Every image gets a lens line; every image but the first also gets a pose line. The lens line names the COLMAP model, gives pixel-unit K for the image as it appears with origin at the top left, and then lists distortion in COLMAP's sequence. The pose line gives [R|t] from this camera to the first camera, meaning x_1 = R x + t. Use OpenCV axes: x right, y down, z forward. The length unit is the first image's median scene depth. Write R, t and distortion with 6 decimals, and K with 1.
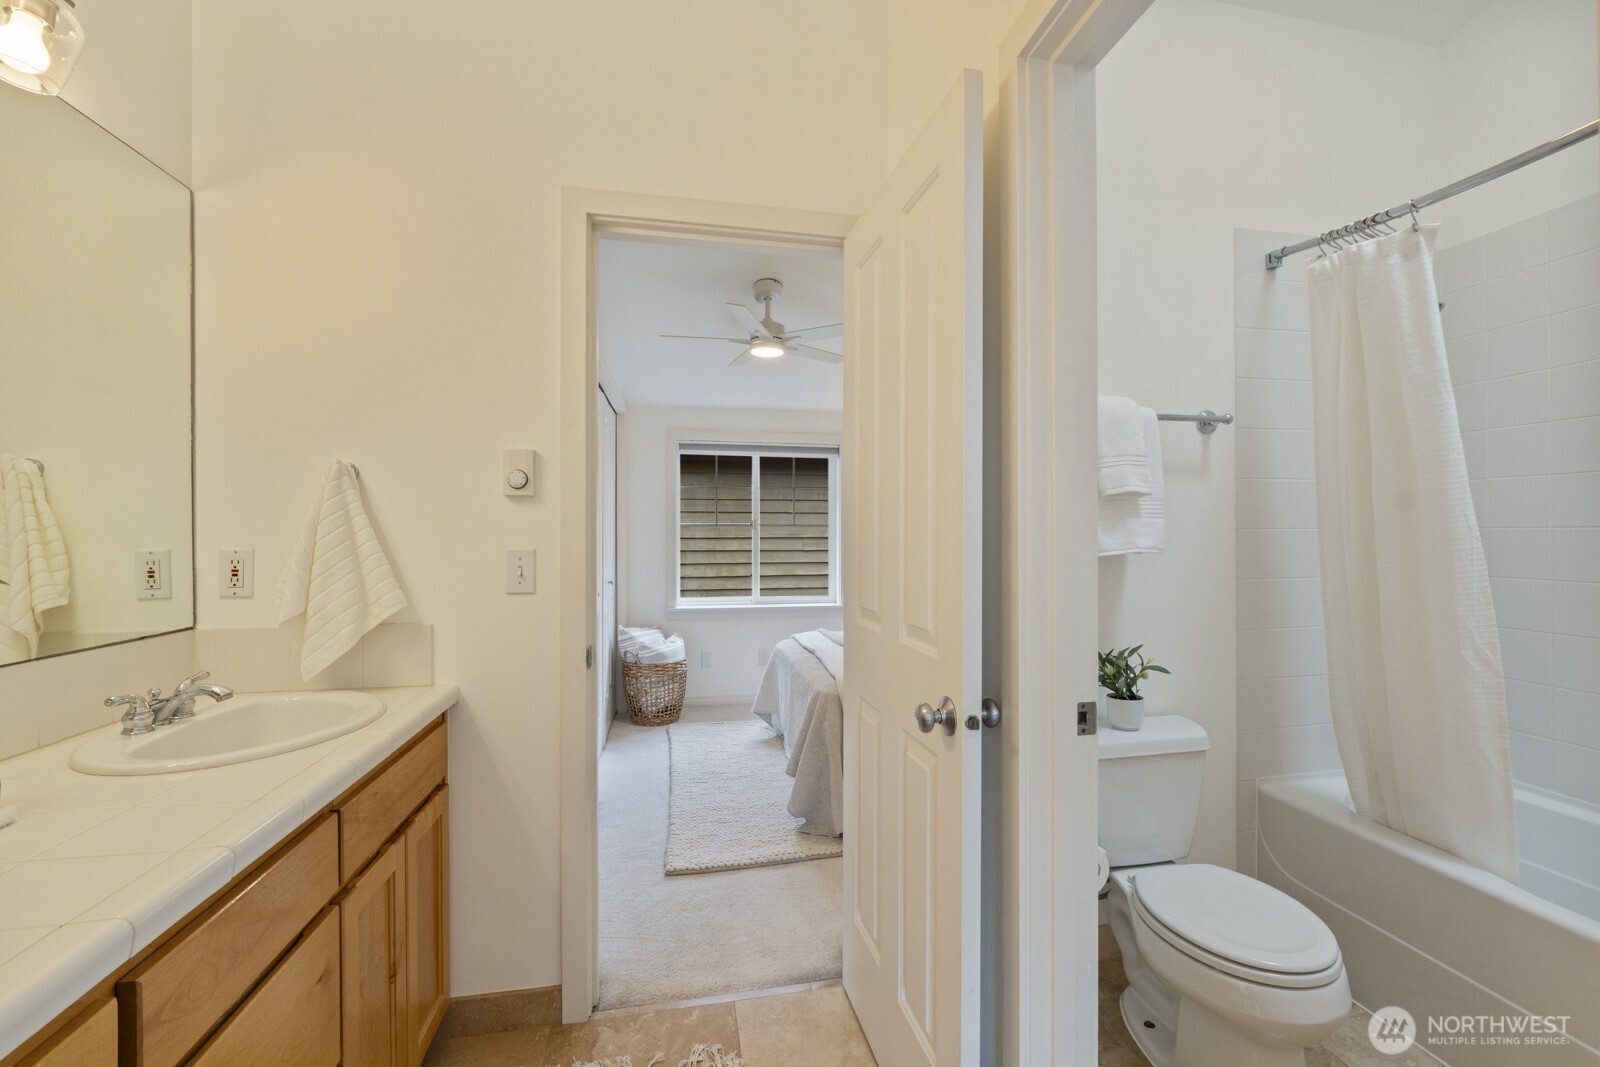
lens RADIAL K [[670.1, 0, 798.0], [0, 670.1, 536.4], [0, 0, 1]] dist [-0.006474, -0.001022]
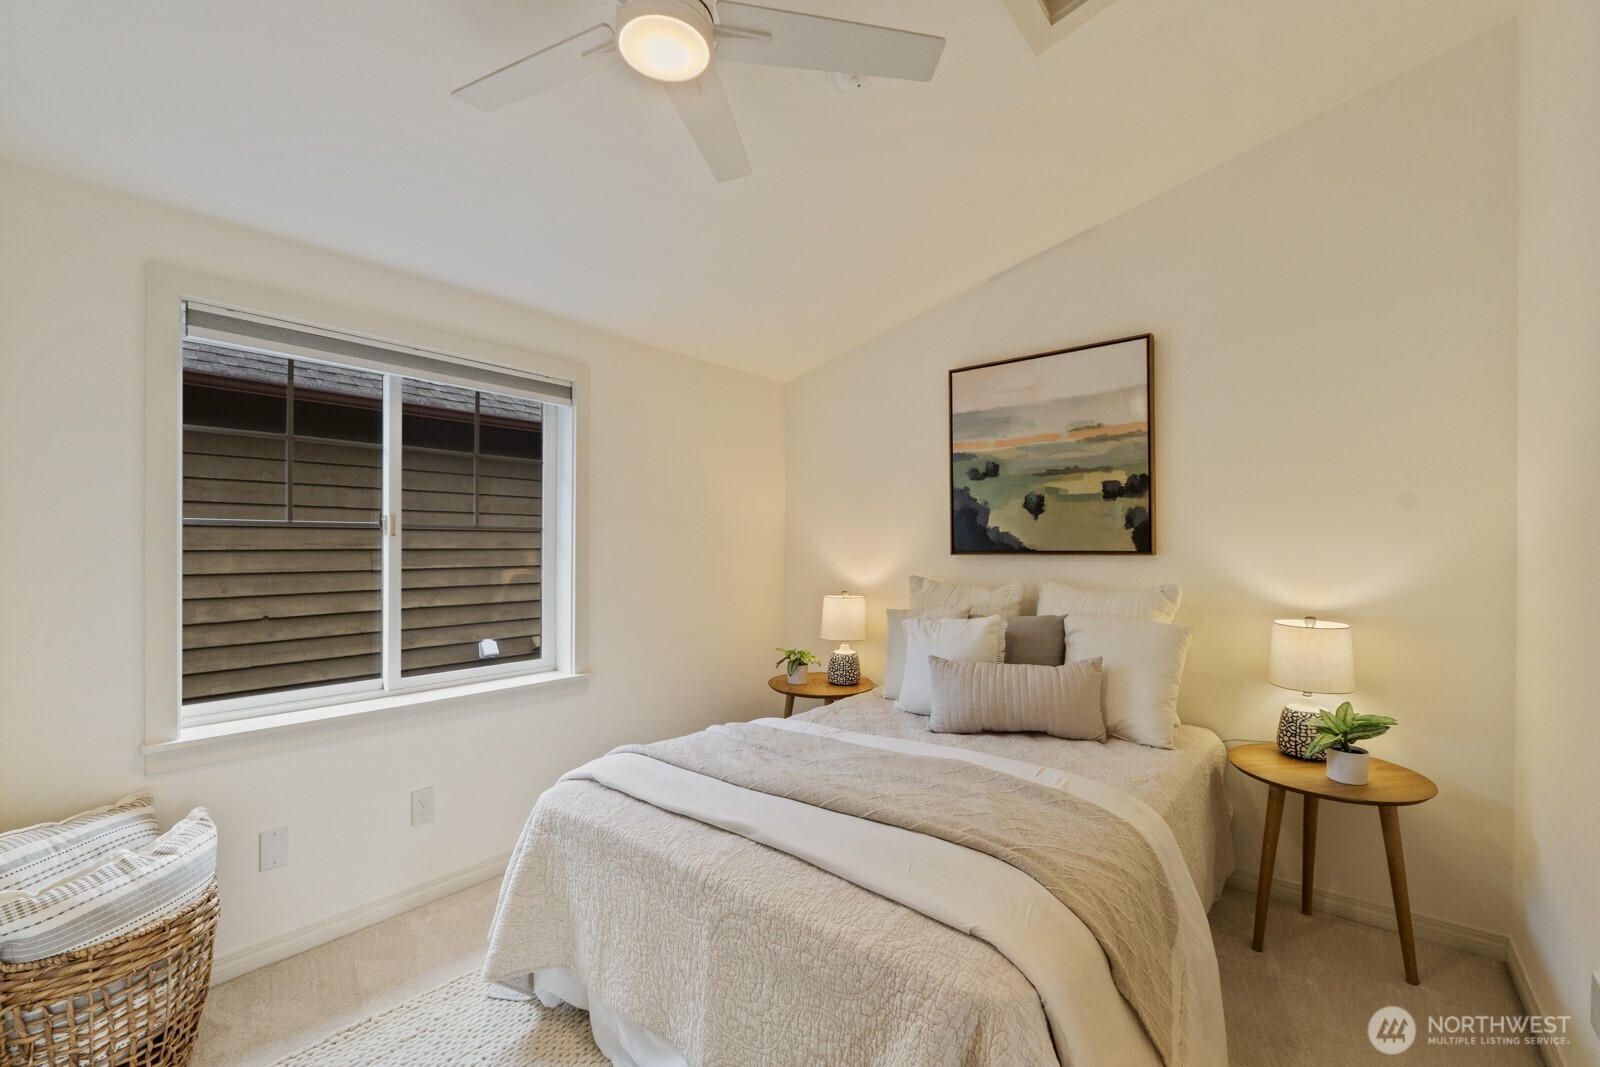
lens RADIAL K [[670.1, 0, 786.1], [0, 670.1, 543.8], [0, 0, 1]] dist [-0.006474, -0.001022]
pose [[0.760034, -0.000007, 0.649883, -0.242673], [0.000949, 0.999999, -0.001099, -0.005824], [-0.649883, 0.001452, 0.760033, 0.714686]]
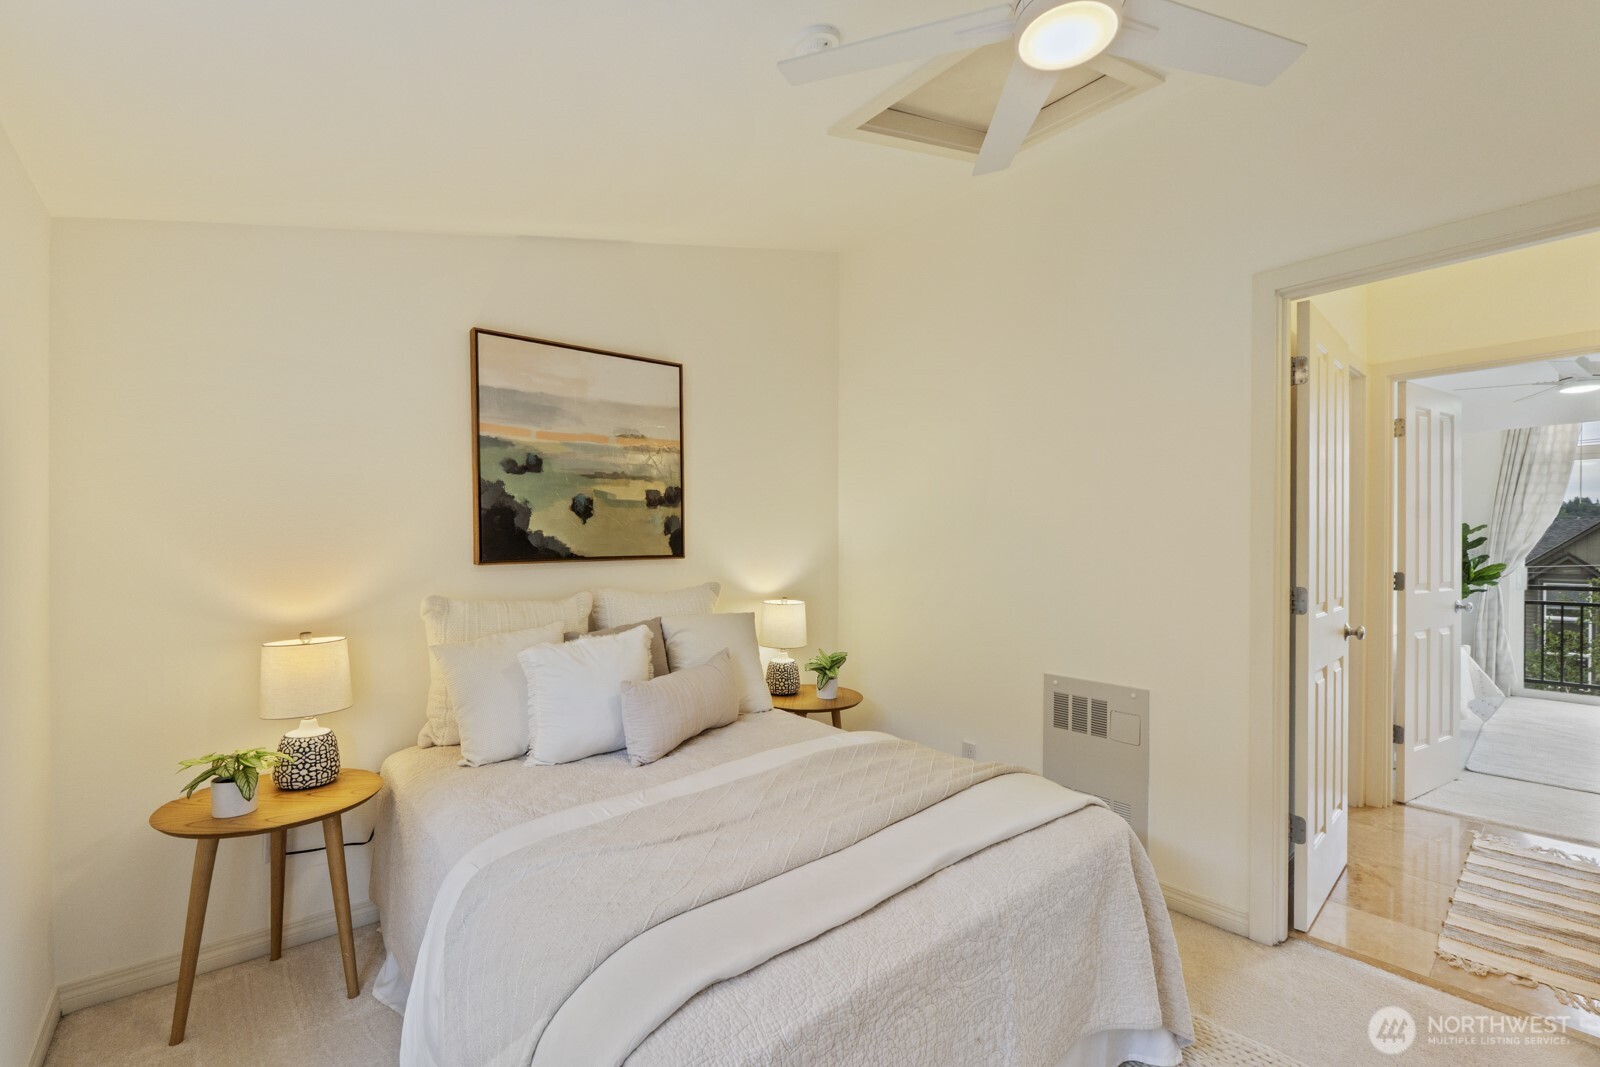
lens RADIAL K [[692.0, 0, 818.8], [0, 692.0, 554.2], [0, 0, 1]] dist [-0.008129, -0.000300]
pose [[-0.519619, -0.010041, 0.854339, -0.300712], [0.009158, 0.999808, 0.017320, -0.013607], [-0.854349, 0.016824, -0.519427, 1.407579]]
